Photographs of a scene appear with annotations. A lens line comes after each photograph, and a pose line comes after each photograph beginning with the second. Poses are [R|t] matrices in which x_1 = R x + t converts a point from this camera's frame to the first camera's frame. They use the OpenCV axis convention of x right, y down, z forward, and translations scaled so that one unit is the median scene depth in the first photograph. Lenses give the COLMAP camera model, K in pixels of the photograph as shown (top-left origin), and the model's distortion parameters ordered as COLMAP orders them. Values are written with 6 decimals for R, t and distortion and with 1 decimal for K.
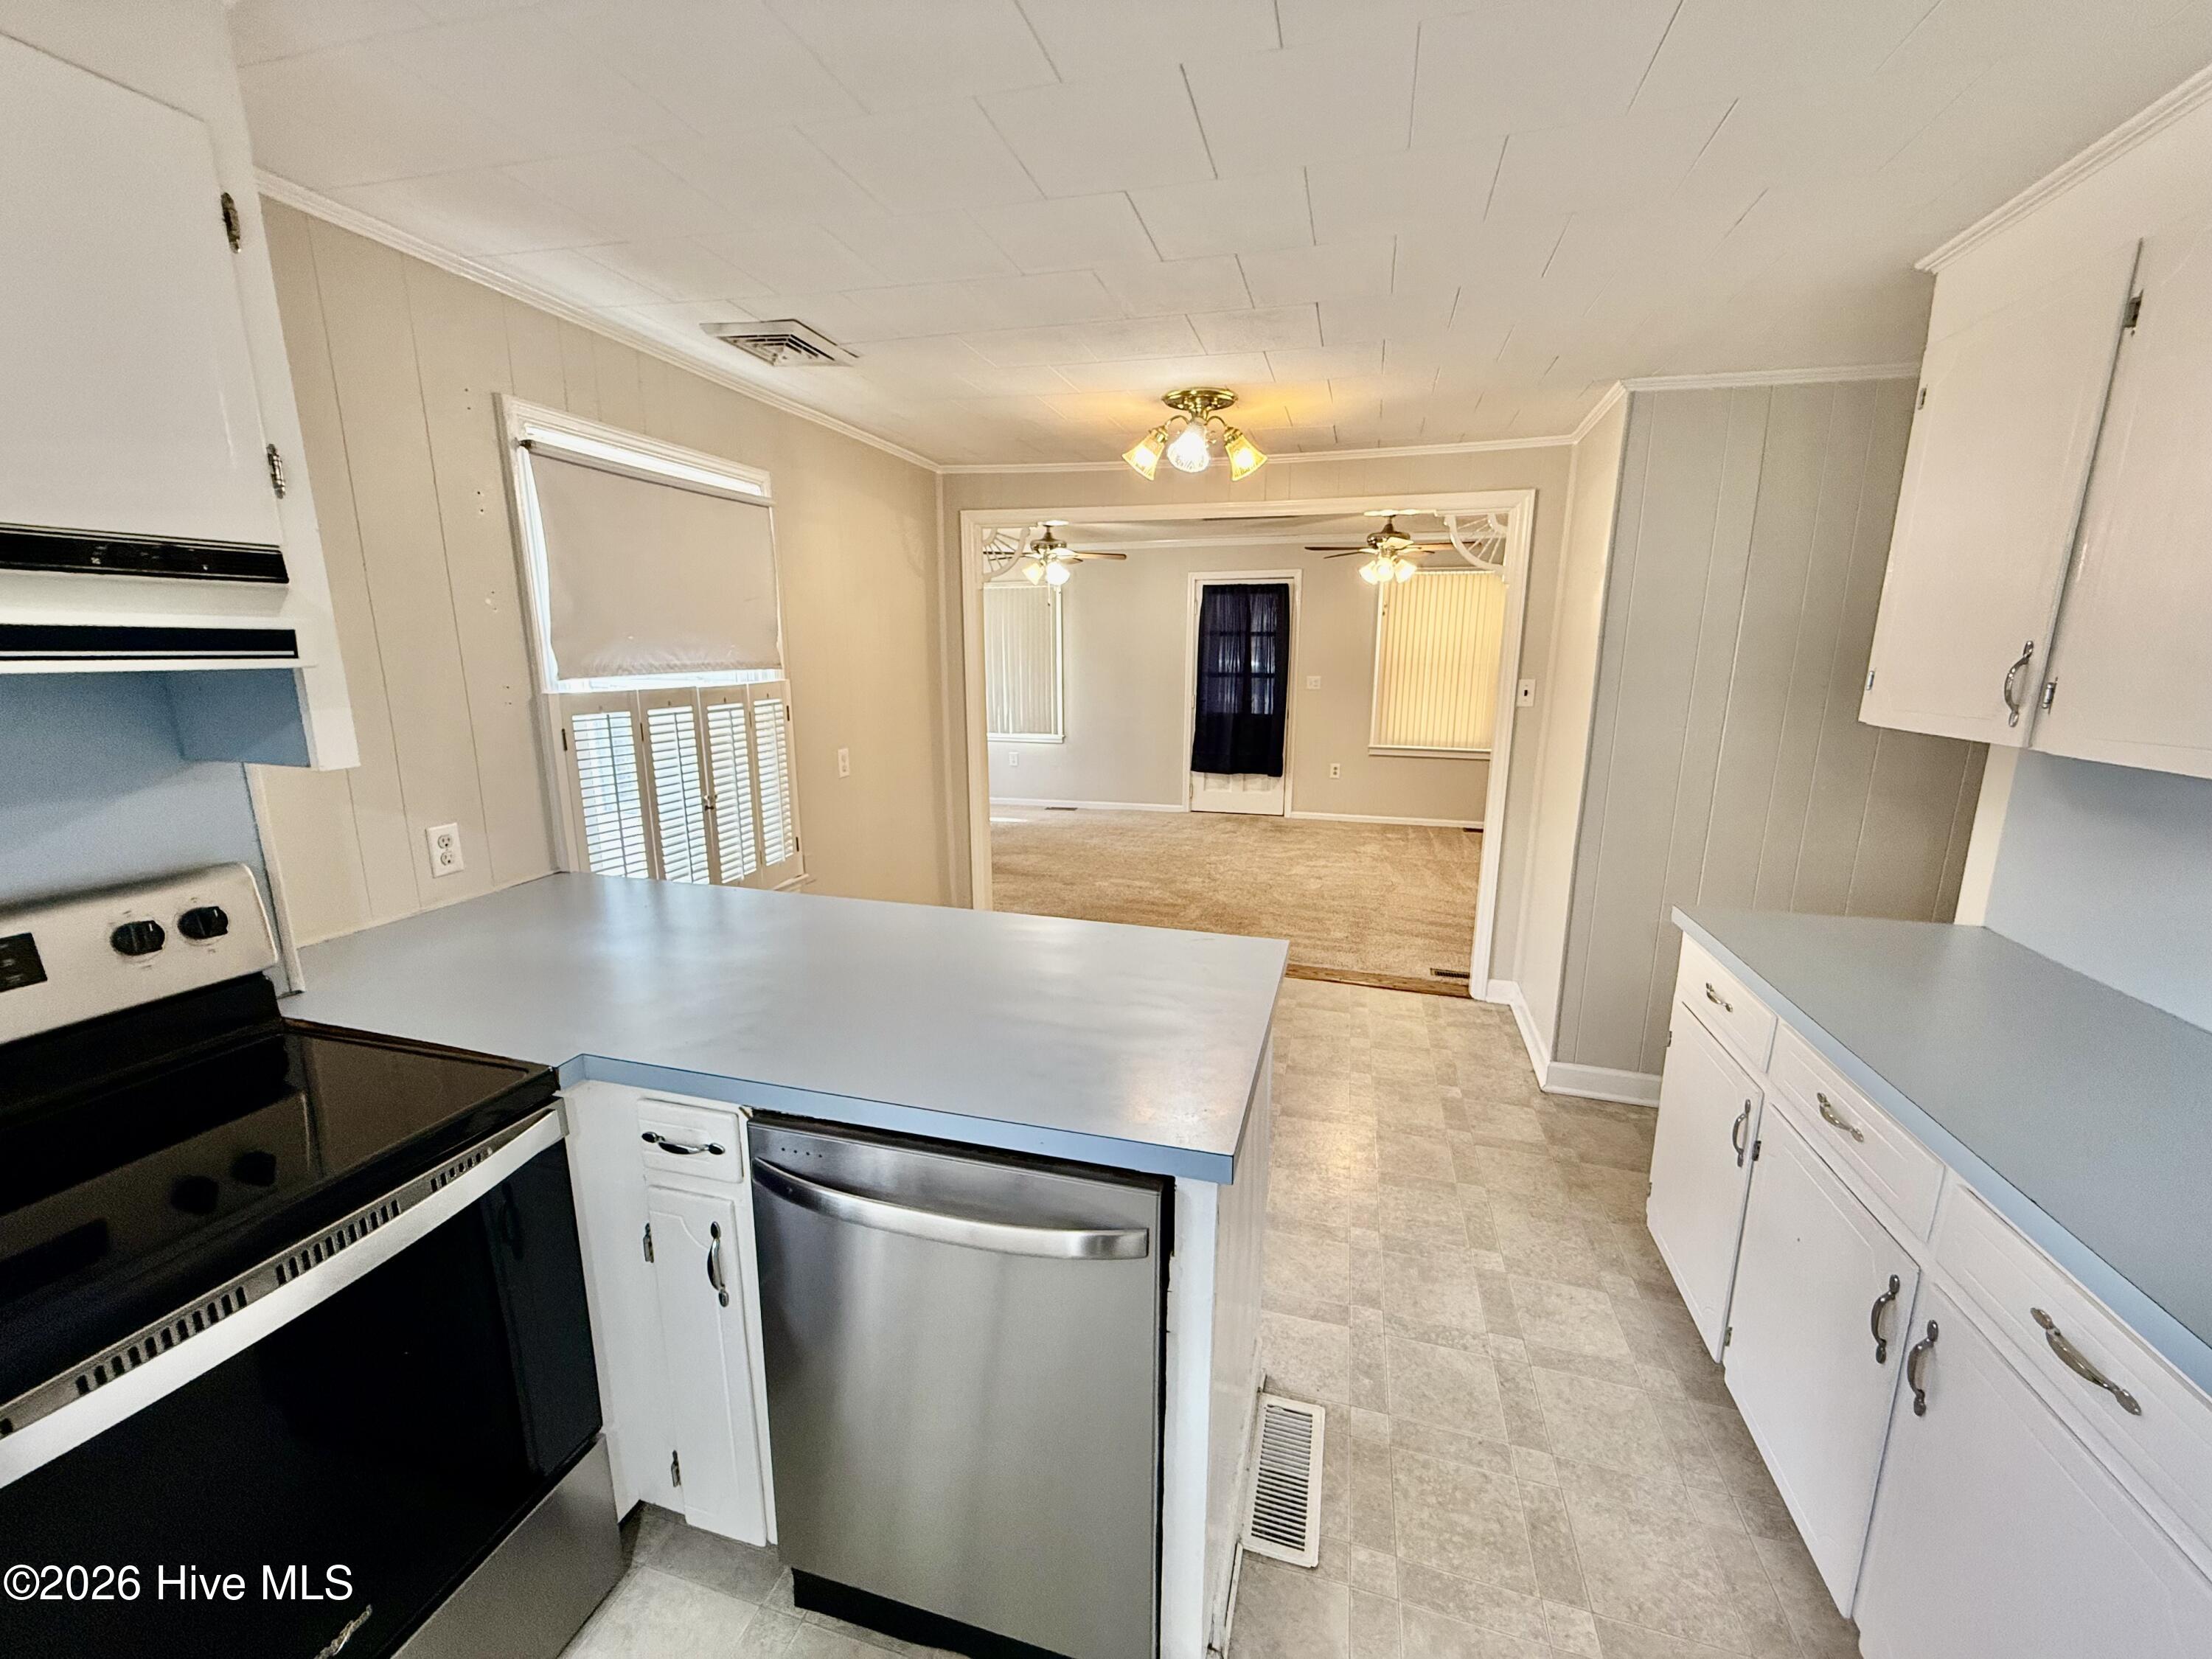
lens RADIAL K [[880.8, 0, 1112.3], [0, 880.8, 833.6], [0, 0, 1]] dist [-0.000405, 0.000878]
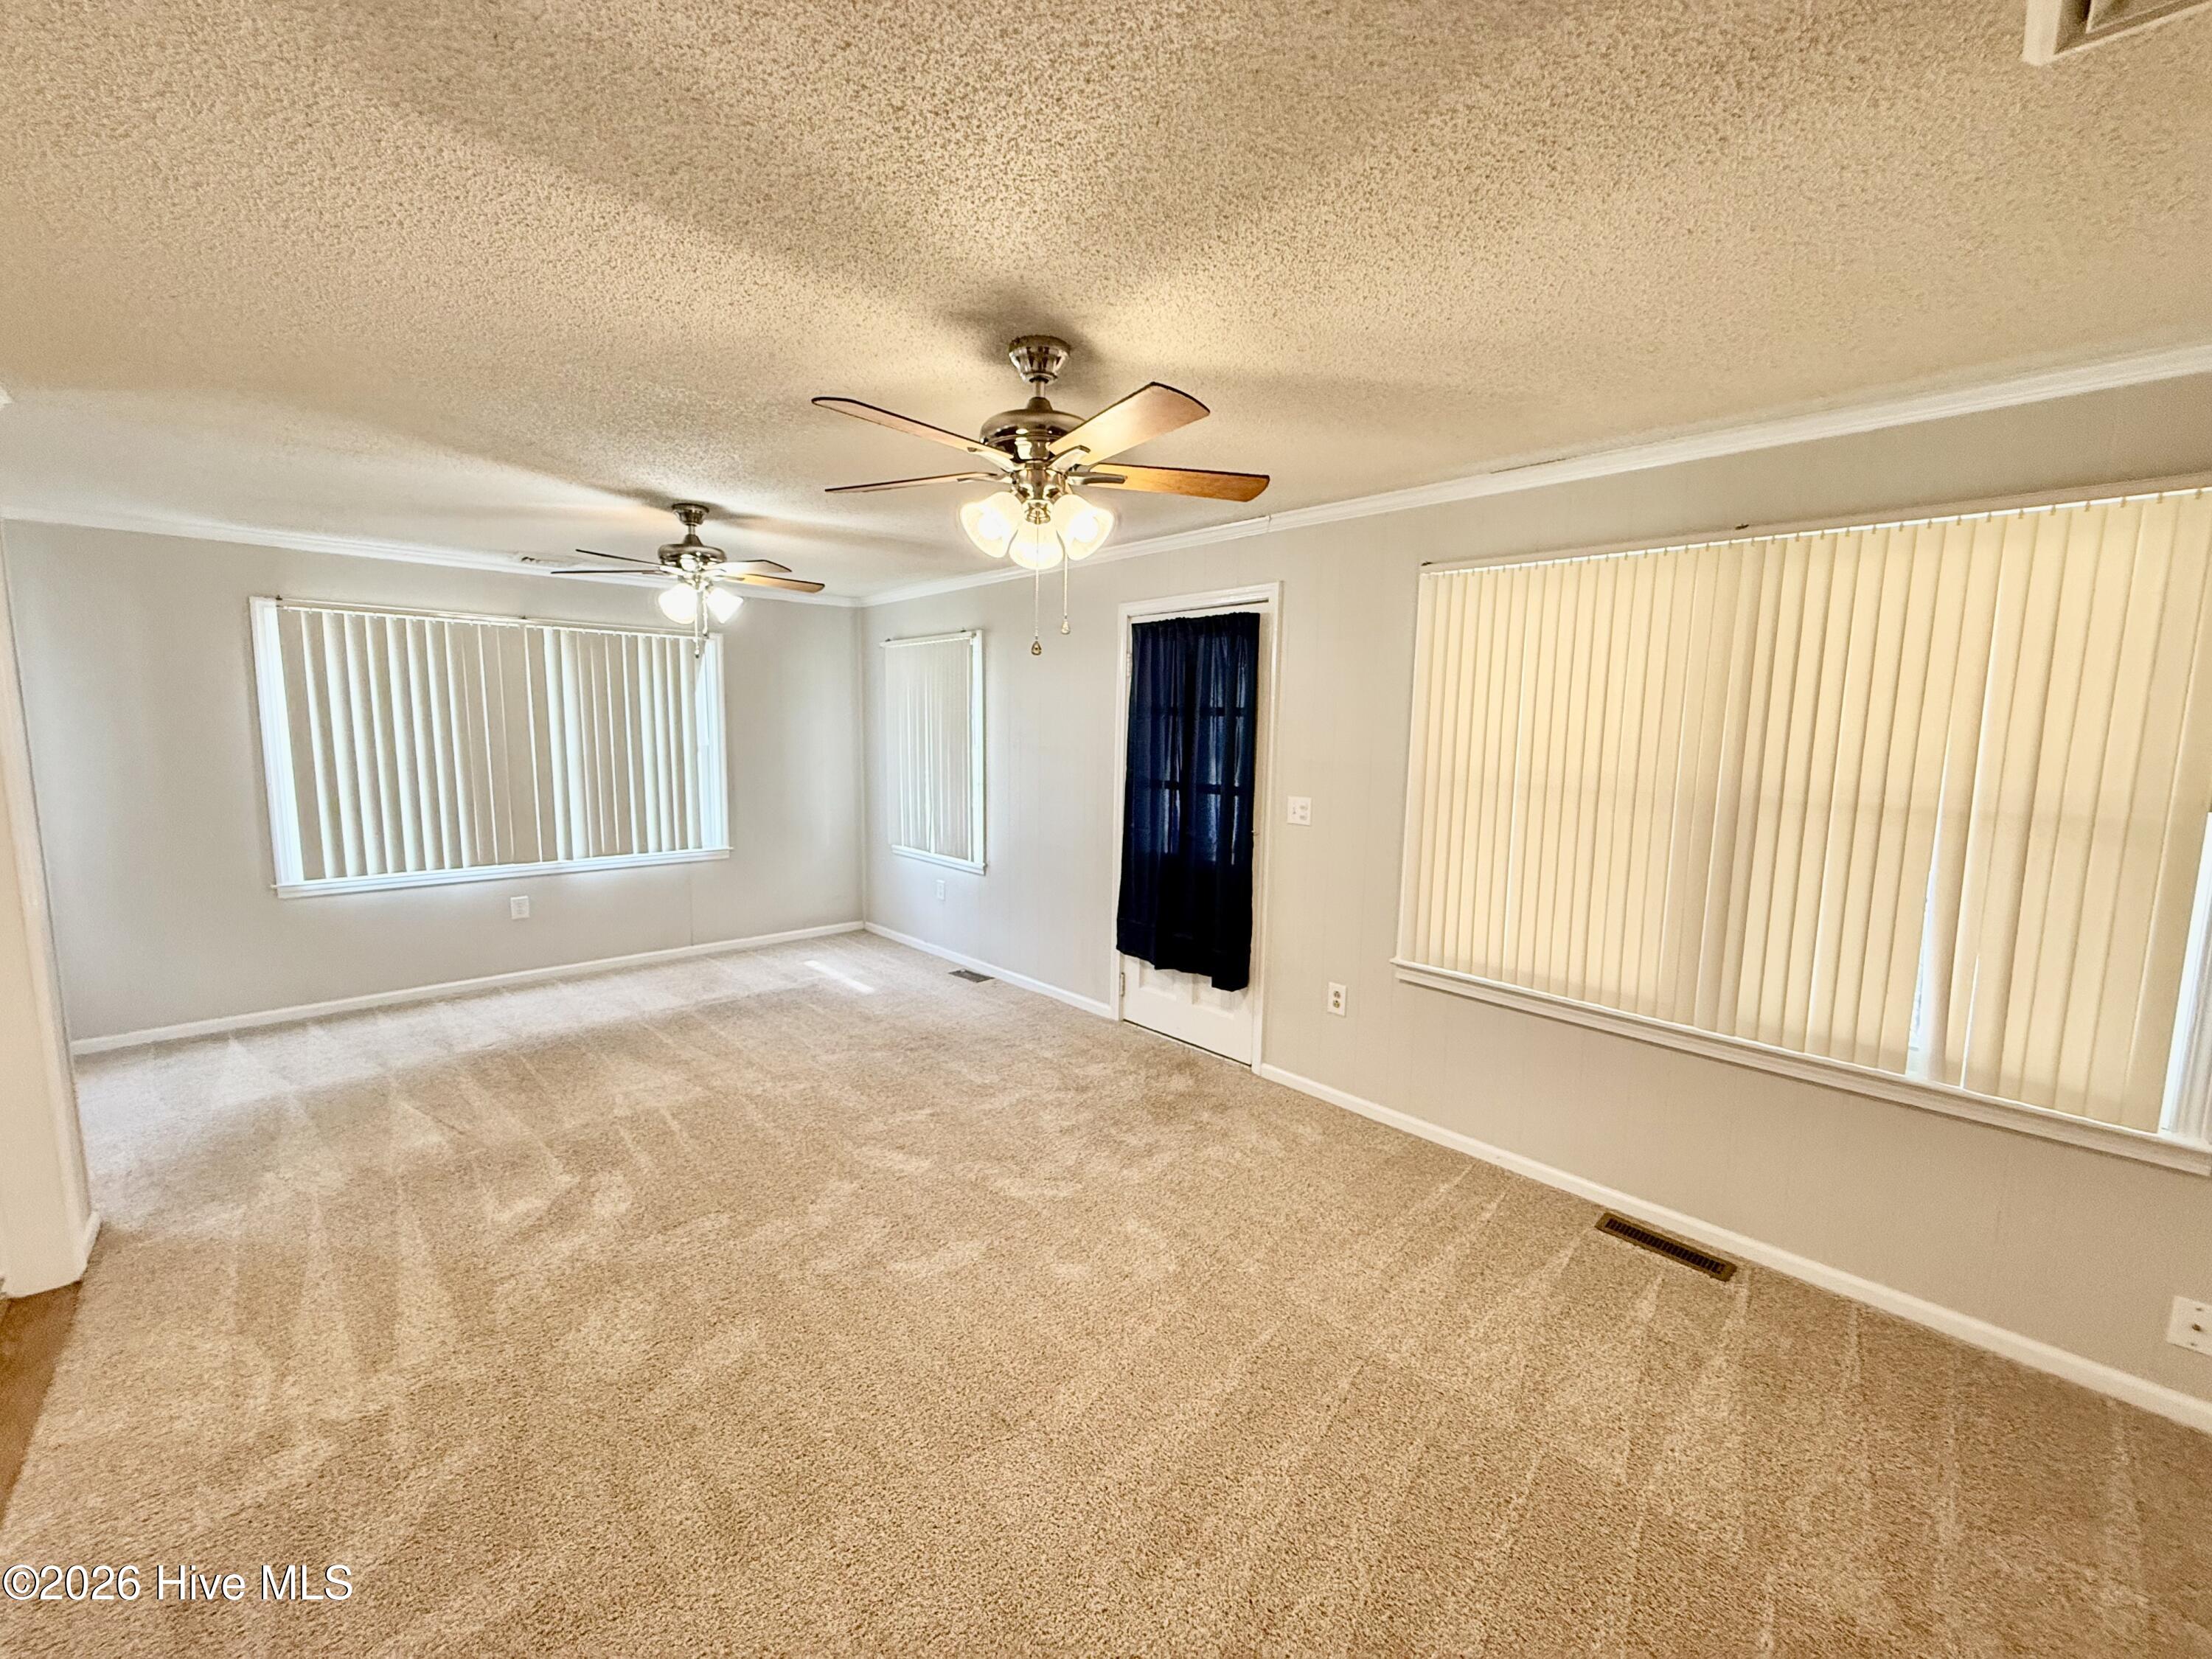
lens RADIAL K [[880.8, 0, 1100.1], [0, 880.8, 831.1], [0, 0, 1]] dist [-0.000405, 0.000878]
pose [[0.848189, 0.075861, -0.524233, 0.382018], [-0.122189, 0.991021, -0.054288, -0.118037], [0.515407, 0.110102, 0.849843, 0.523144]]
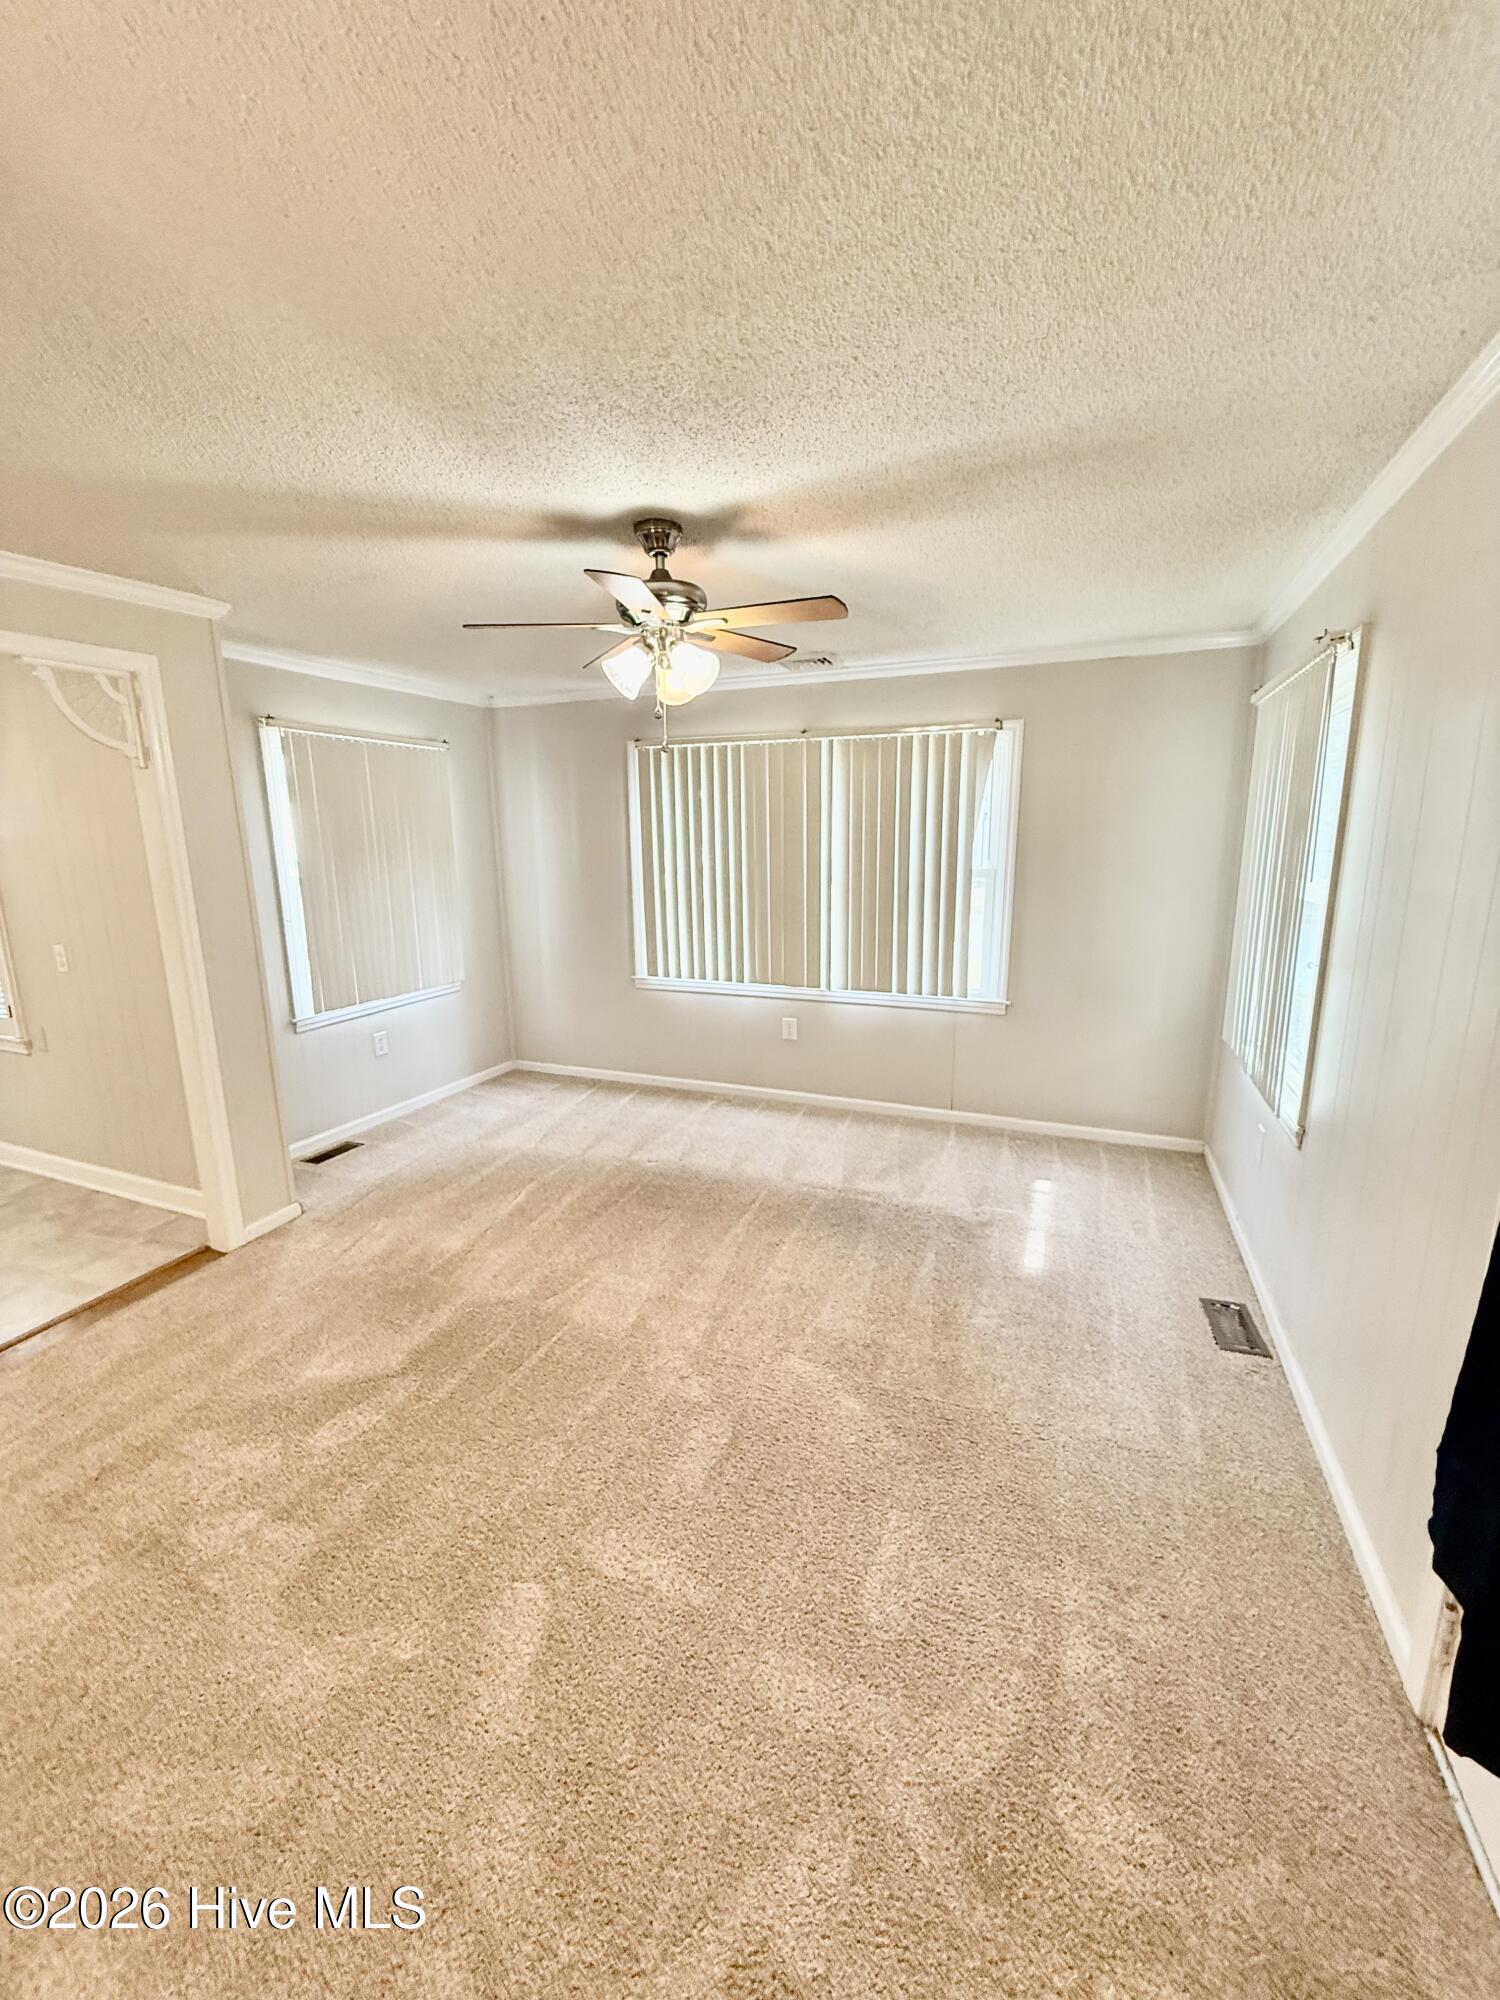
lens RADIAL K [[796.3, 0, 752.9], [0, 796.3, 1000.5], [0, 0, 1]] dist [-0.000405, 0.000878]
pose [[-0.113559, 0.206669, -0.971799, 0.255033], [-0.195984, 0.954247, 0.225837, -0.193558], [0.974010, 0.216103, -0.067859, 0.870995]]
